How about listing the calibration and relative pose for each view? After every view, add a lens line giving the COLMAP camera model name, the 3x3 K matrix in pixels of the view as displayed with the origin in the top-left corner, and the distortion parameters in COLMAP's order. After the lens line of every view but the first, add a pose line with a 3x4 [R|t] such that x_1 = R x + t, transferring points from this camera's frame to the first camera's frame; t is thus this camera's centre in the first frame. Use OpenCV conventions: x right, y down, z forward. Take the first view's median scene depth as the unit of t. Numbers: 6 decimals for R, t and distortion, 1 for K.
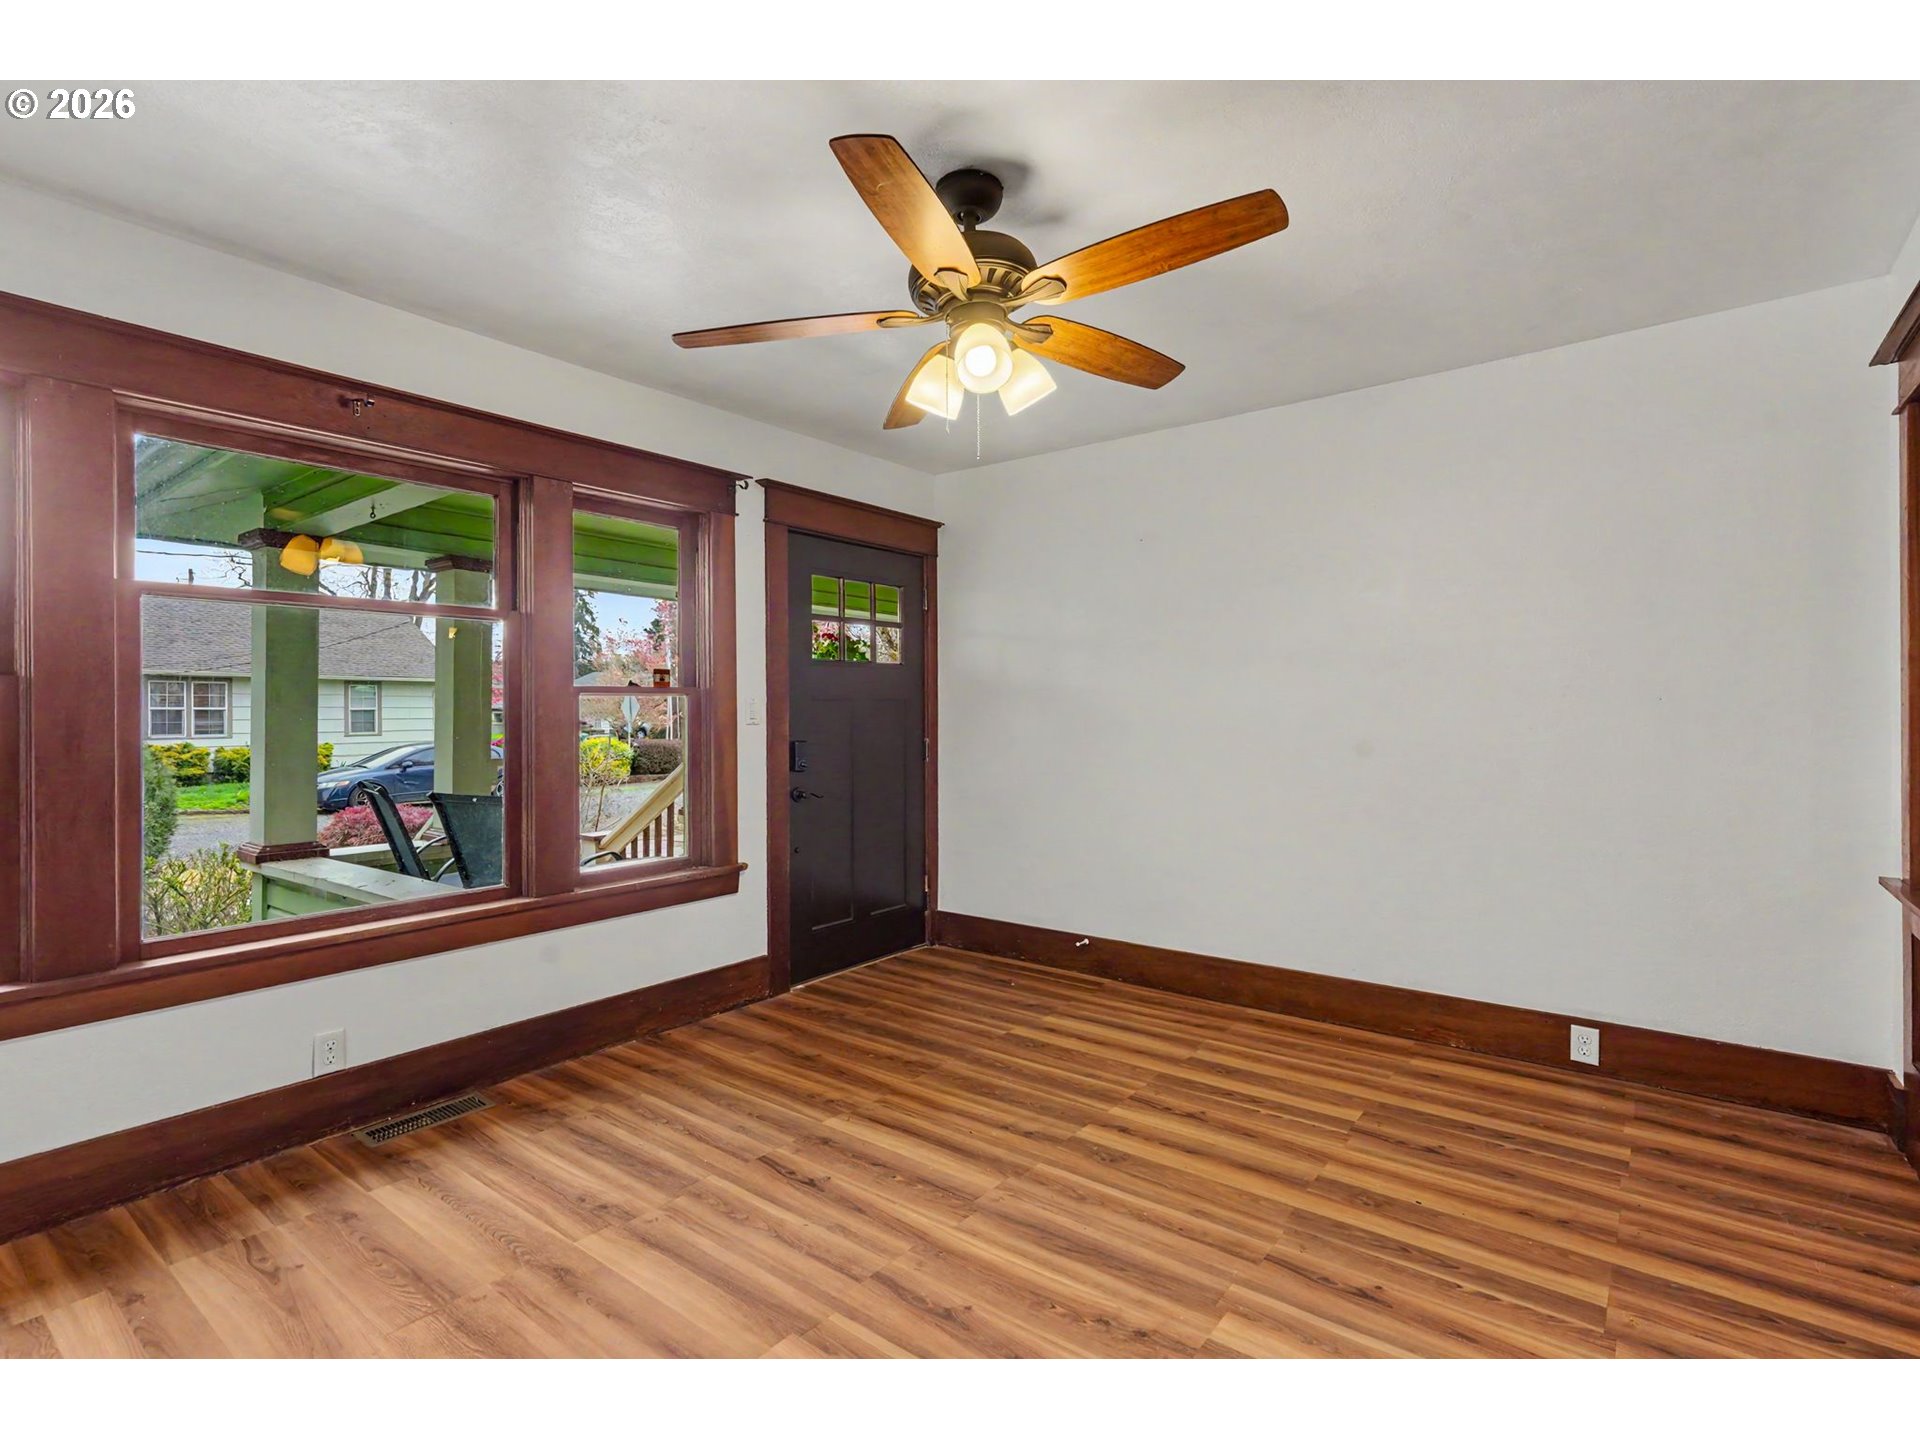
lens RADIAL K [[889.5, 0, 943.5], [0, 889.5, 725.2], [0, 0, 1]] dist [0.003844, 0.000876]
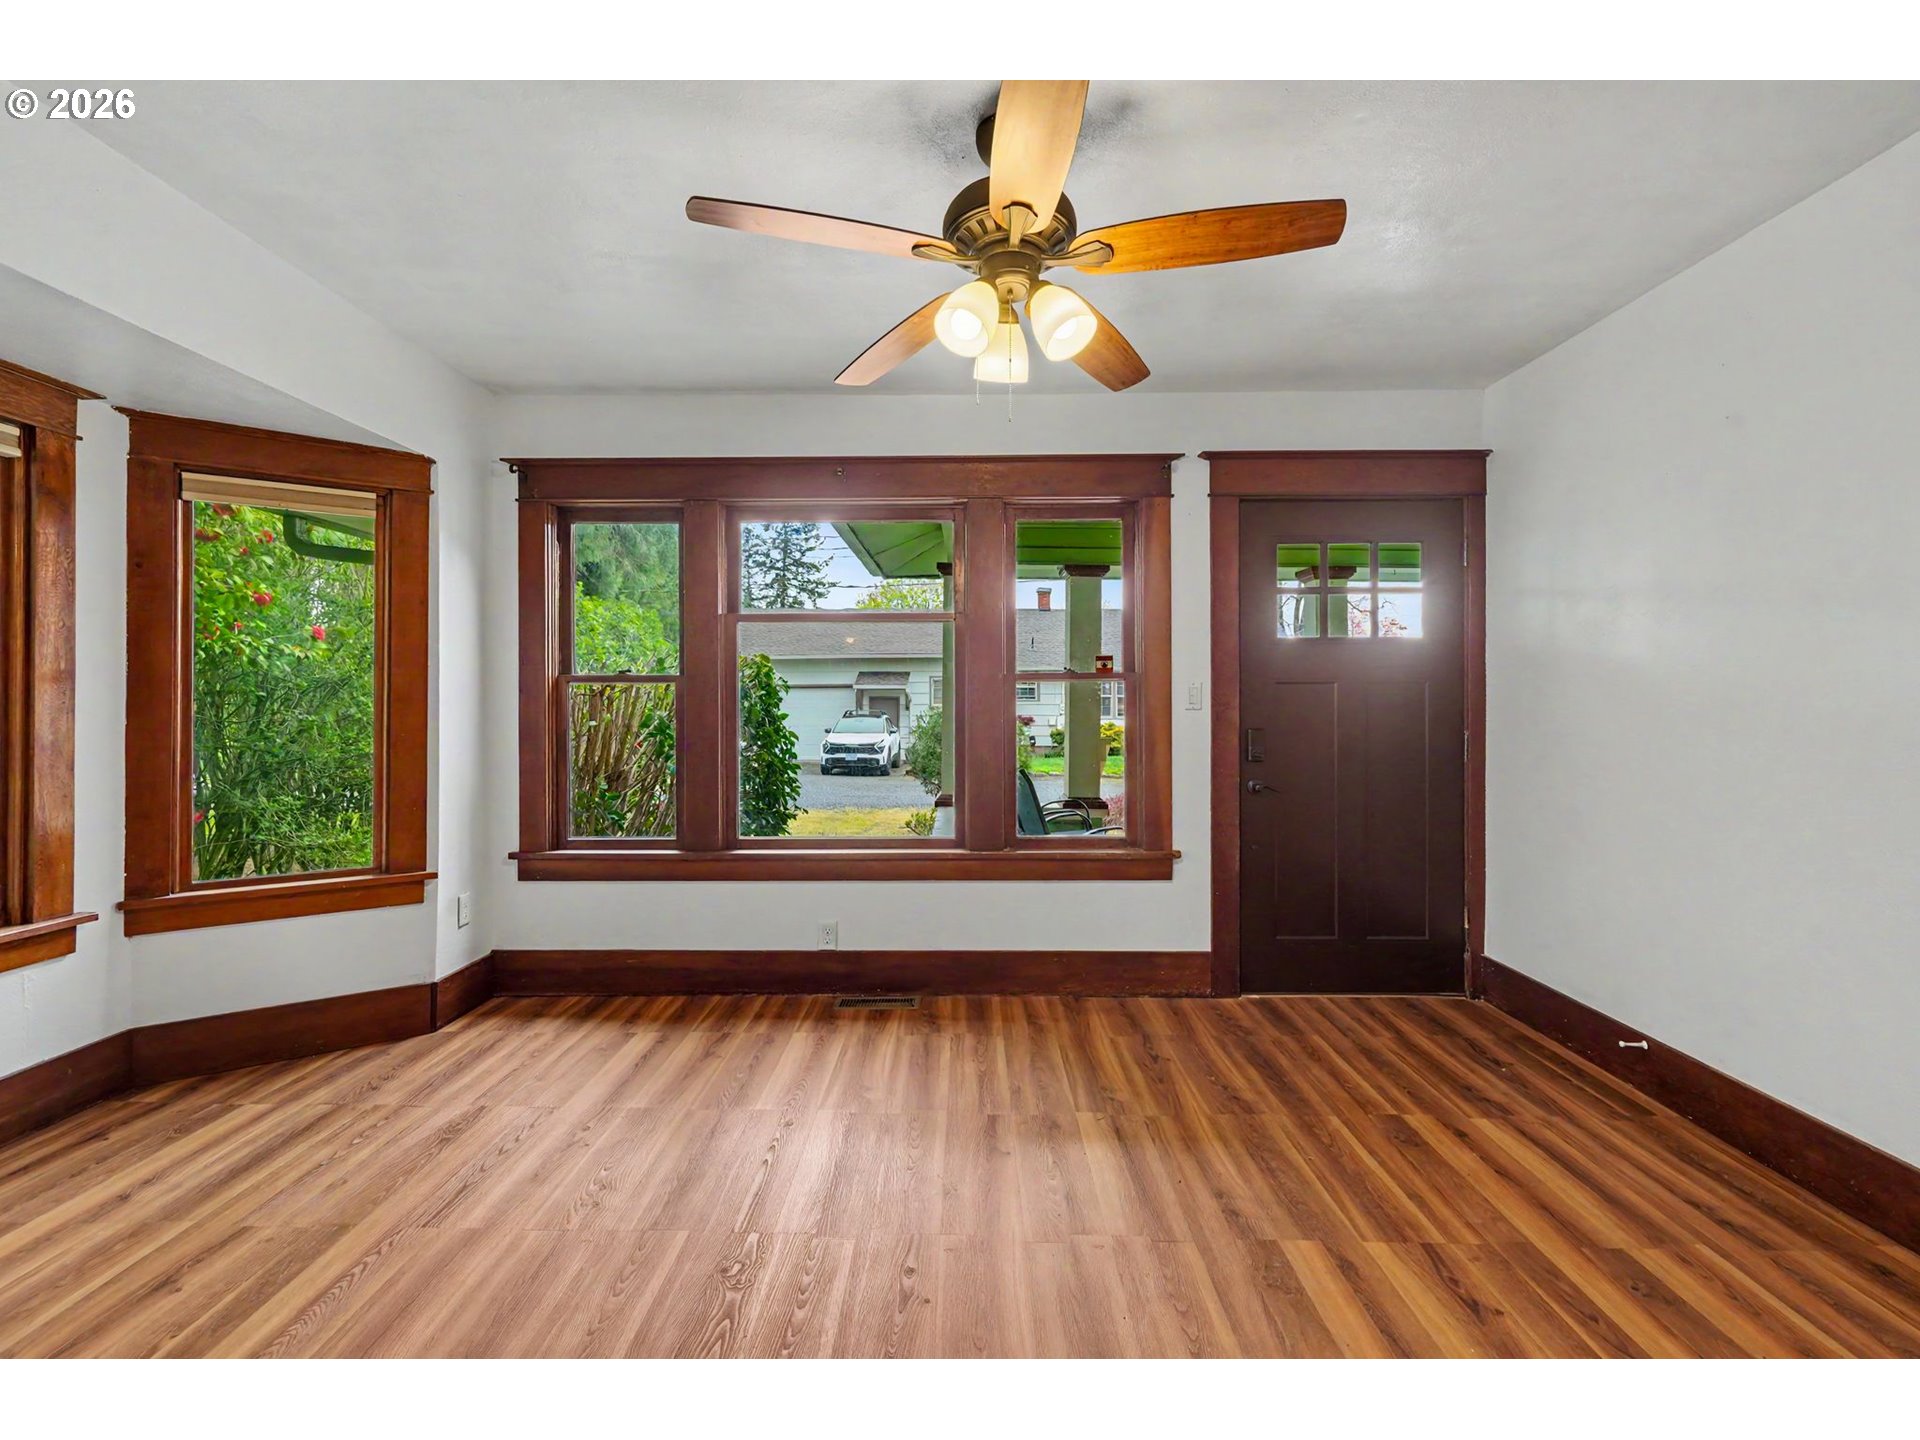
lens RADIAL K [[889.5, 0, 956.6], [0, 889.5, 717.7], [0, 0, 1]] dist [0.003844, 0.000876]
pose [[0.620680, 0.020363, -0.783800, 0.387999], [-0.014124, 0.999791, 0.014789, -0.002781], [0.783937, 0.001891, 0.620837, 0.201563]]
